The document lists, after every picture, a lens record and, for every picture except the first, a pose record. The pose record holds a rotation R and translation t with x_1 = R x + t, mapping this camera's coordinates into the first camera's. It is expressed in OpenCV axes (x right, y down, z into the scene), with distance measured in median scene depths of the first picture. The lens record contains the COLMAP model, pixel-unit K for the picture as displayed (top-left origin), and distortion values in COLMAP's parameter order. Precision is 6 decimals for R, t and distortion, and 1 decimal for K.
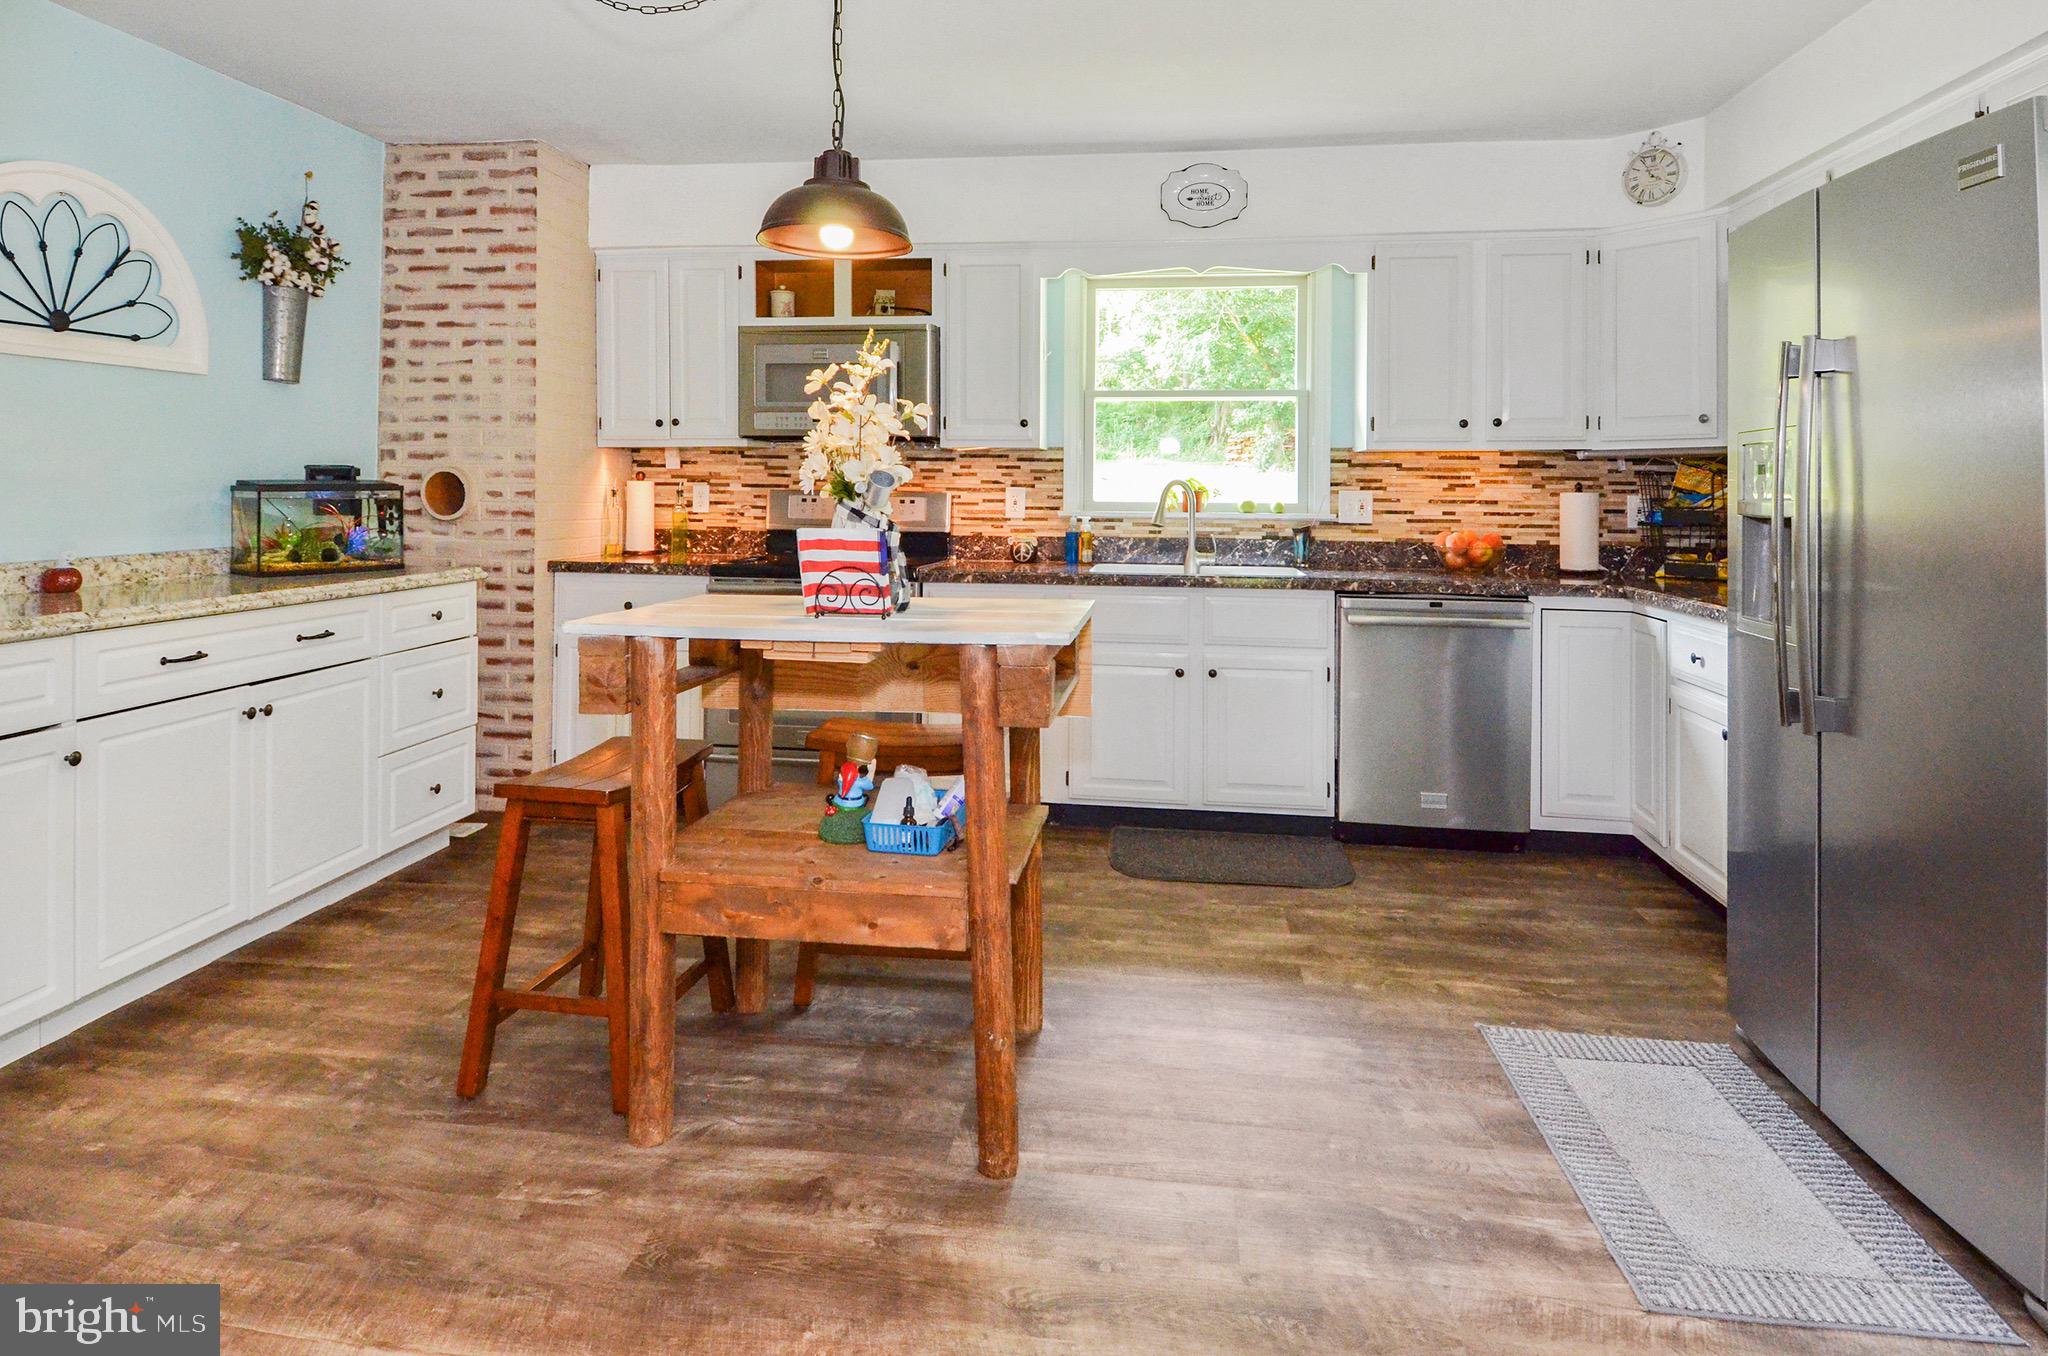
lens RADIAL K [[1118.2, 0, 1025.2], [0, 1118.2, 665.0], [0, 0, 1]] dist [0.027821, -0.031679]
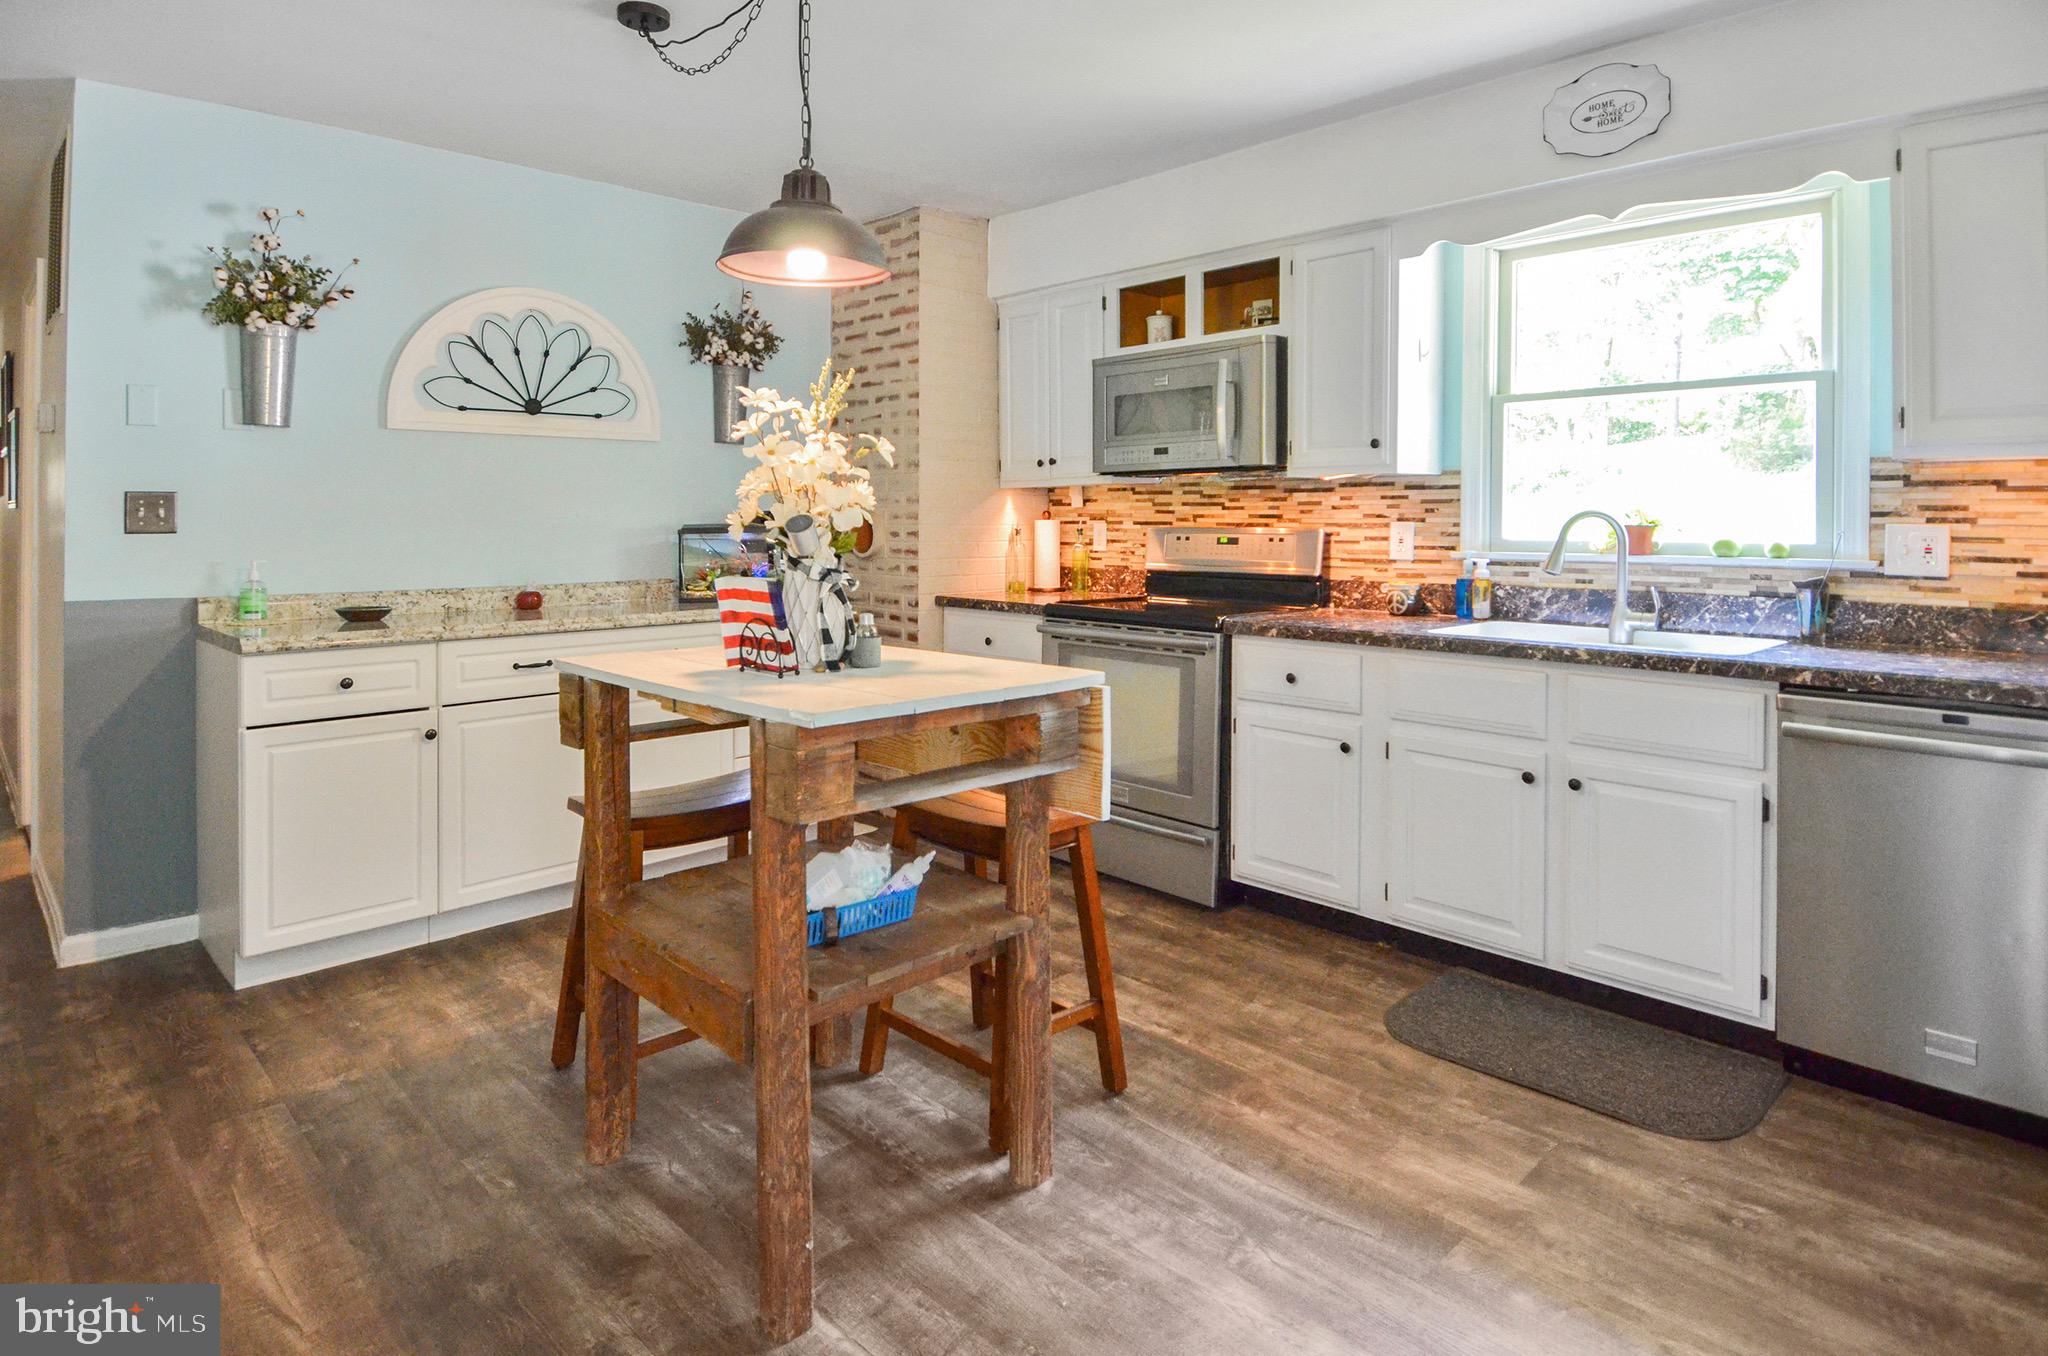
lens RADIAL K [[1118.2, 0, 1025.8], [0, 1118.2, 682.8], [0, 0, 1]] dist [0.027821, -0.031679]
pose [[0.785717, 0.079462, -0.613461, 0.319513], [-0.086573, 0.996080, 0.018140, -0.038350], [0.612498, 0.038856, 0.789517, 0.219206]]
